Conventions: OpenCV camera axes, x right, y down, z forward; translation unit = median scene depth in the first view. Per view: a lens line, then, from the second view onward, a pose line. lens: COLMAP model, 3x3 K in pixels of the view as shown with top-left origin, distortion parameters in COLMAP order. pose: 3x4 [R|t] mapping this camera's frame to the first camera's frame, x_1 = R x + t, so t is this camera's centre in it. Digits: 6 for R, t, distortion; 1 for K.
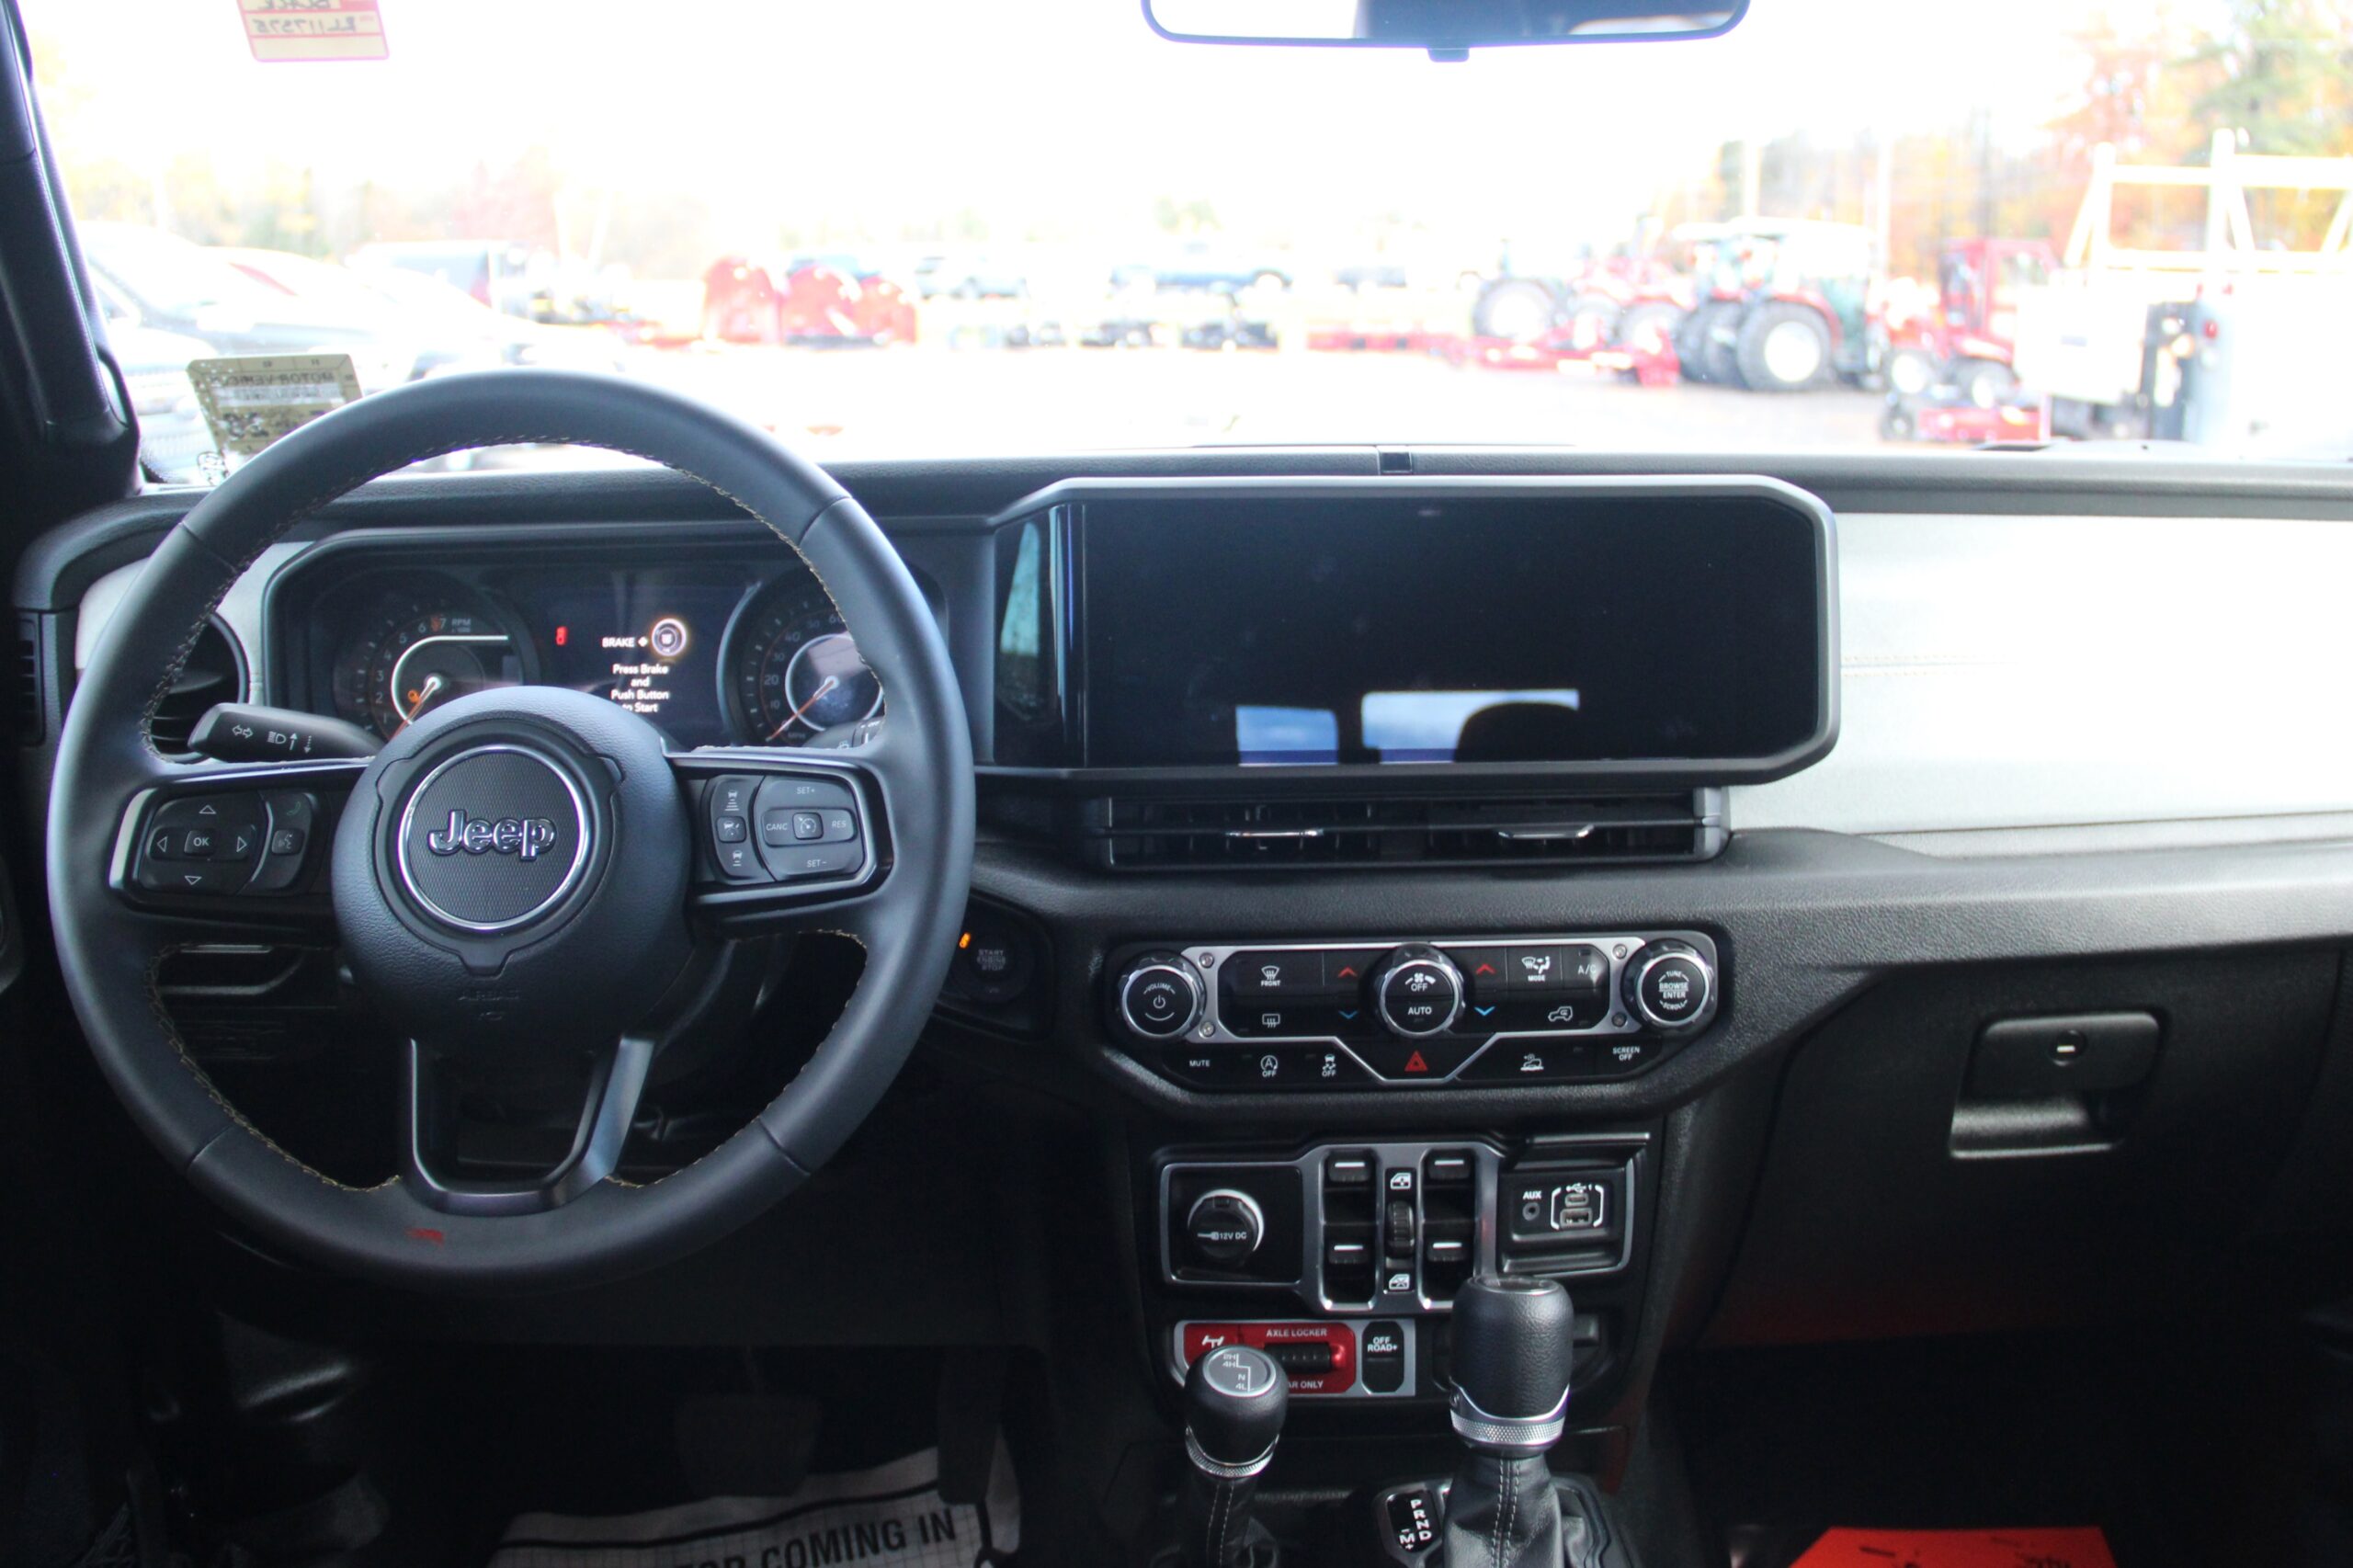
lens RADIAL K [[1934.8, 0, 1160.6], [0, 1934.8, 730.4], [0, 0, 1]] dist [-0.190523, 0.142283]
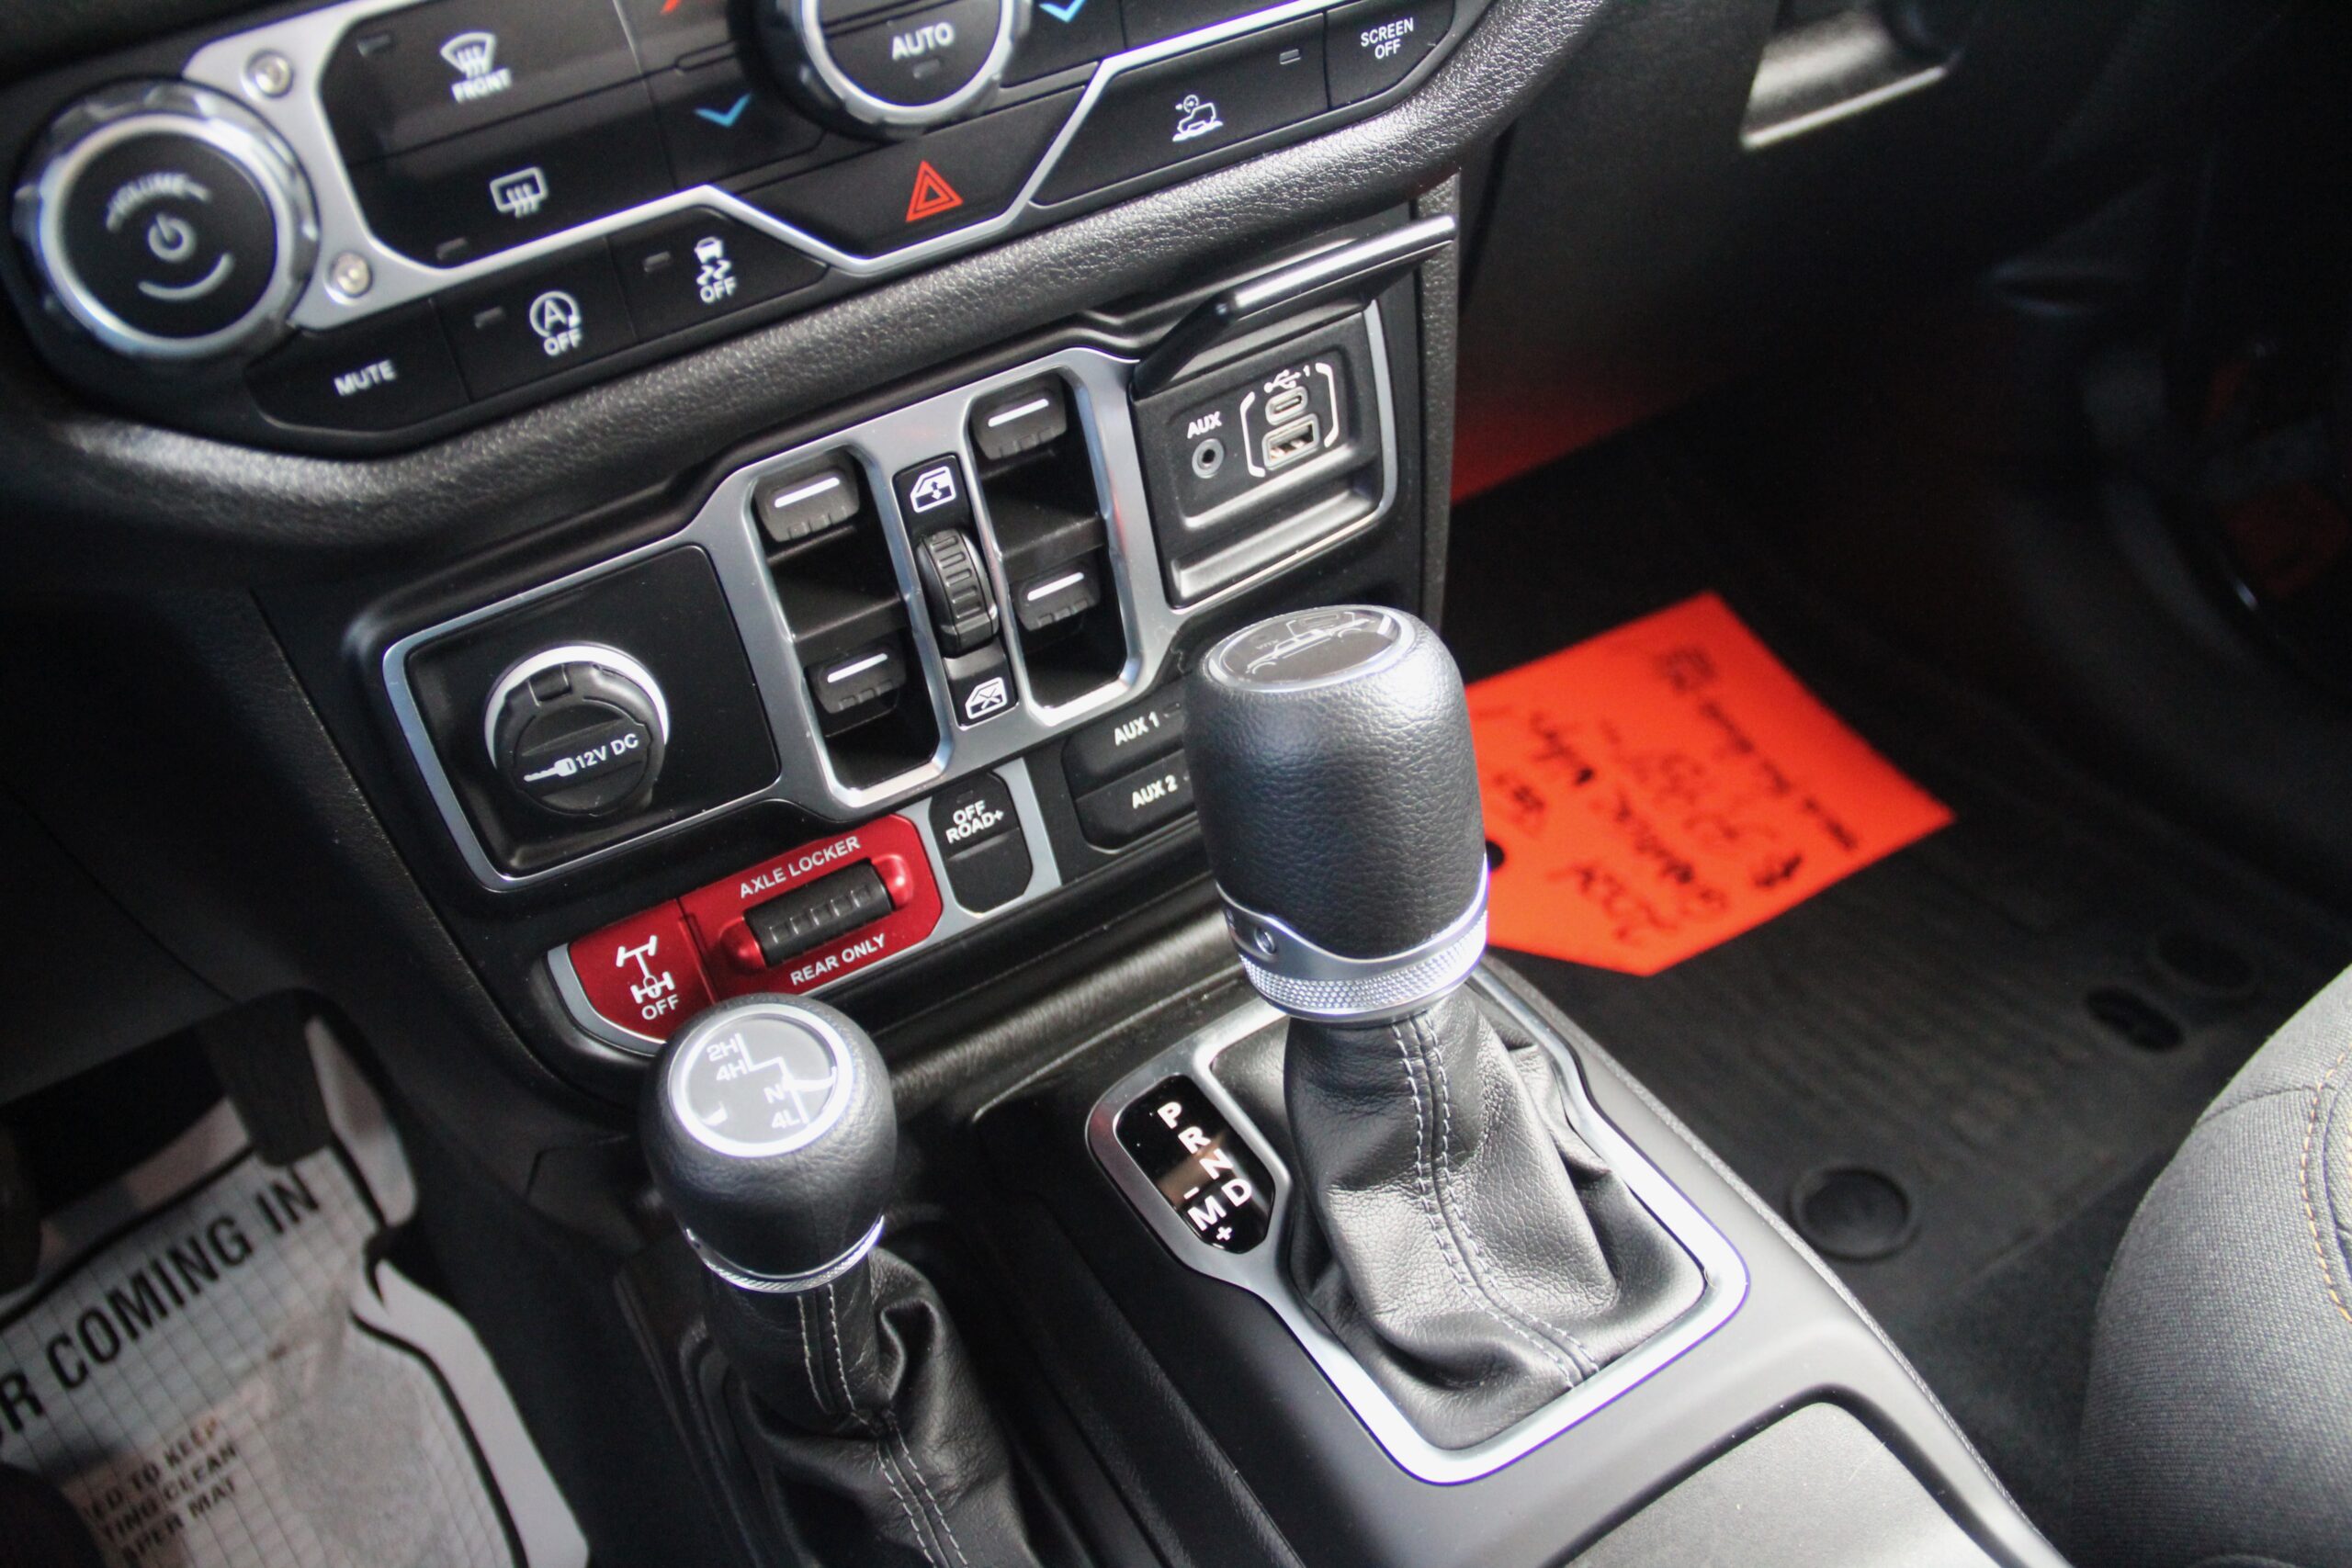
lens RADIAL K [[1933.8, 0, 1160.1], [0, 1933.8, 730.4], [0, 0, 1]] dist [-0.190523, 0.142283]
pose [[0.877970, -0.369622, 0.304217, 0.019298], [0.217541, 0.874133, 0.434244, 0.107580], [-0.426432, -0.315073, 0.847871, 0.600031]]
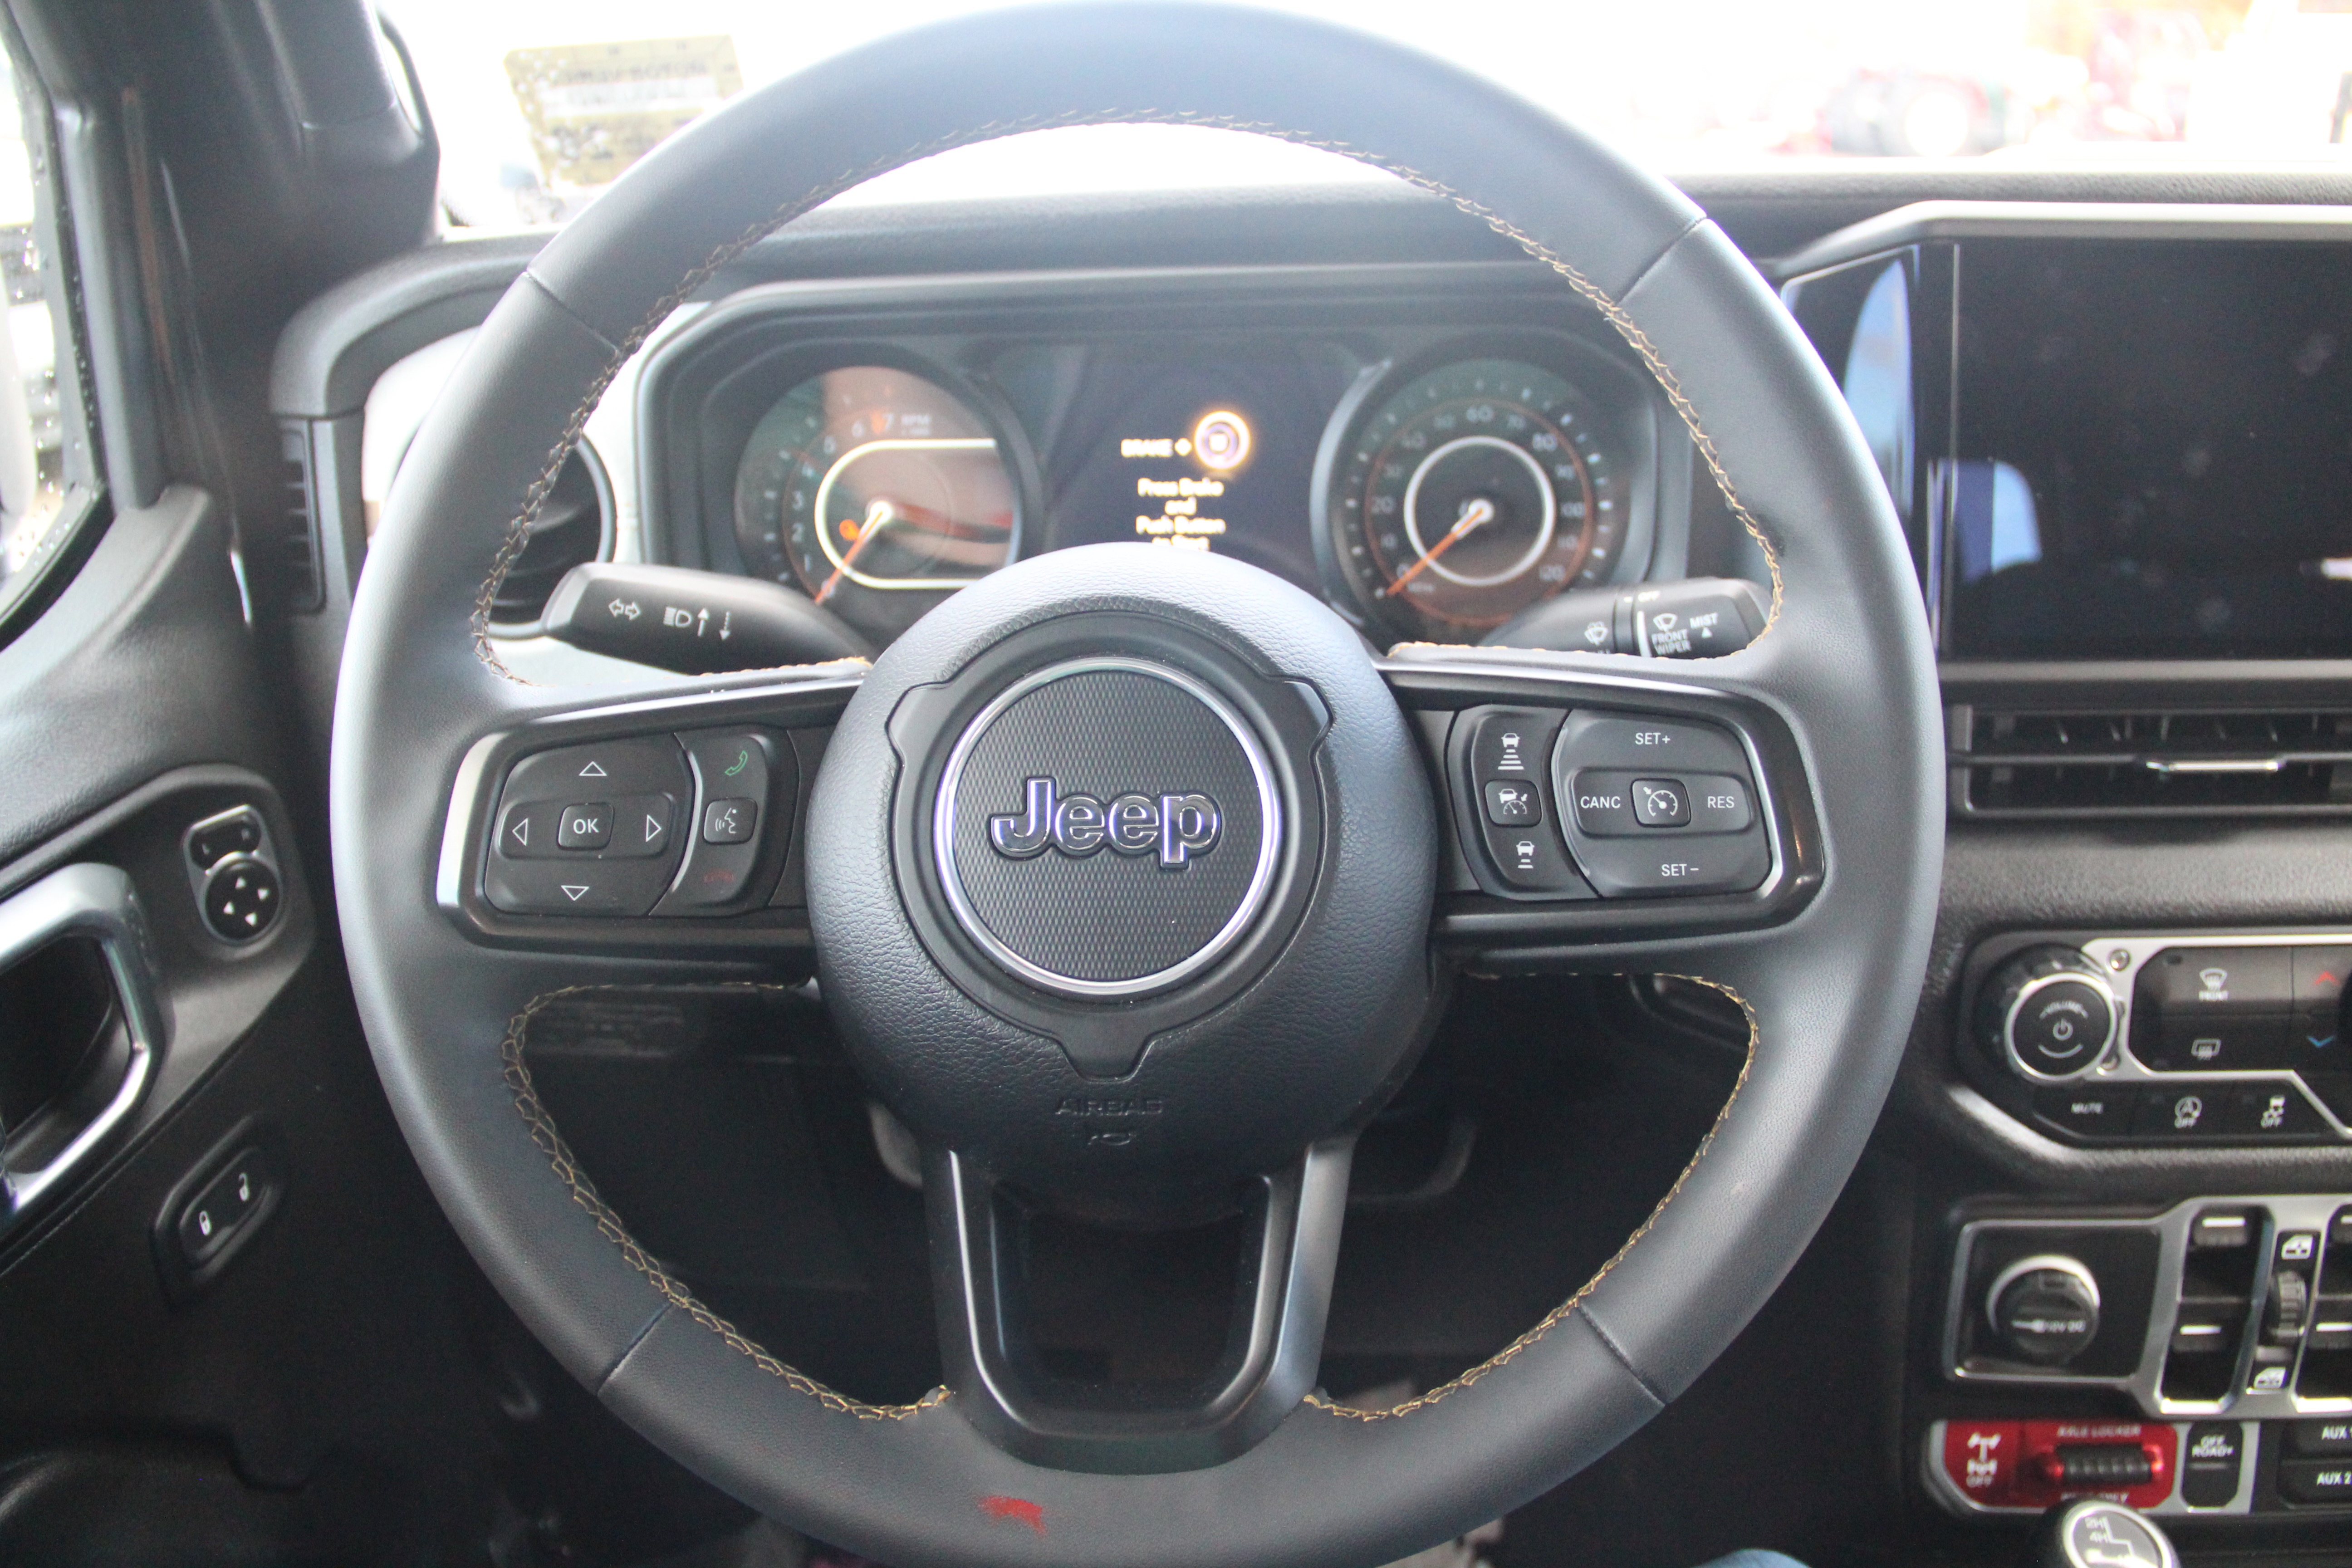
lens RADIAL K [[1860.8, 0, 1227.5], [0, 1860.8, 744.1], [0, 0, 1]] dist [-0.183766, 0.091365]
pose [[0.995869, 0.011337, -0.090092, -0.210772], [0.000923, 0.990859, 0.134898, -0.033132], [0.090797, -0.134424, 0.986755, 0.364227]]
